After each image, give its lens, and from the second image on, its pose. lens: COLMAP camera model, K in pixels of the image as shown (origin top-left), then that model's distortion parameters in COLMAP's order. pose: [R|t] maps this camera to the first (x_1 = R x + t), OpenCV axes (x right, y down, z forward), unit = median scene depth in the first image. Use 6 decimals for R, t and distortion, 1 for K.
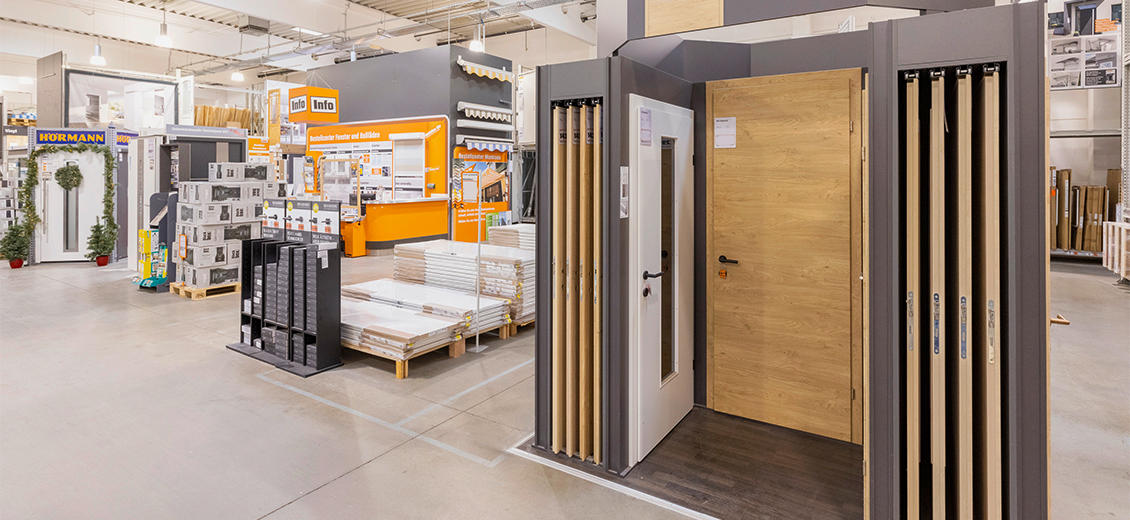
lens RADIAL K [[544.0, 0, 574.5], [0, 544.0, 170.4], [0, 0, 1]] dist [-0.000534, -0.000234]
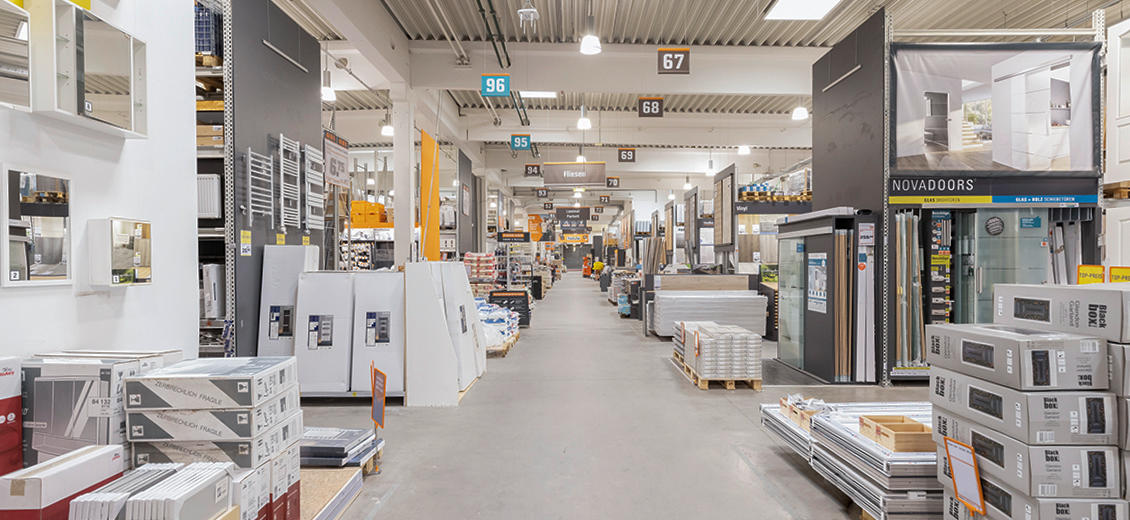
lens RADIAL K [[544.0, 0, 563.7], [0, 544.0, 261.1], [0, 0, 1]] dist [-0.000534, -0.000234]
pose [[0.523732, -0.003674, -0.851875, -0.682826], [0.004555, 0.999988, -0.001513, 0.001907], [0.851871, -0.003088, 0.523742, 0.509813]]
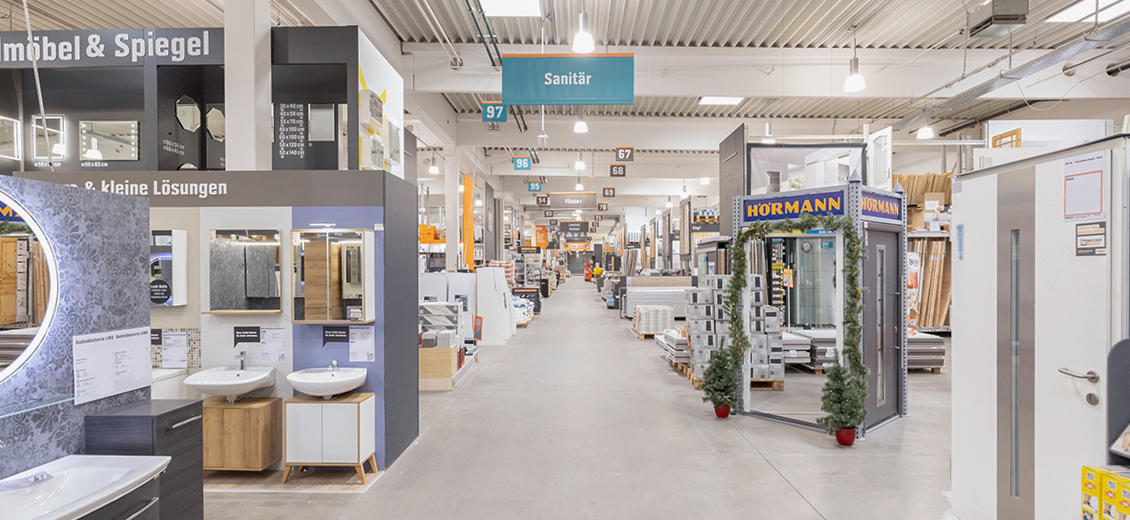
lens RADIAL K [[544.0, 0, 568.9], [0, 544.0, 267.7], [0, 0, 1]] dist [-0.000534, -0.000234]
pose [[0.523500, -0.002530, -0.852022, -0.369595], [0.005688, 0.999984, 0.000526, 0.001683], [0.852007, -0.005122, 0.523506, 0.329033]]
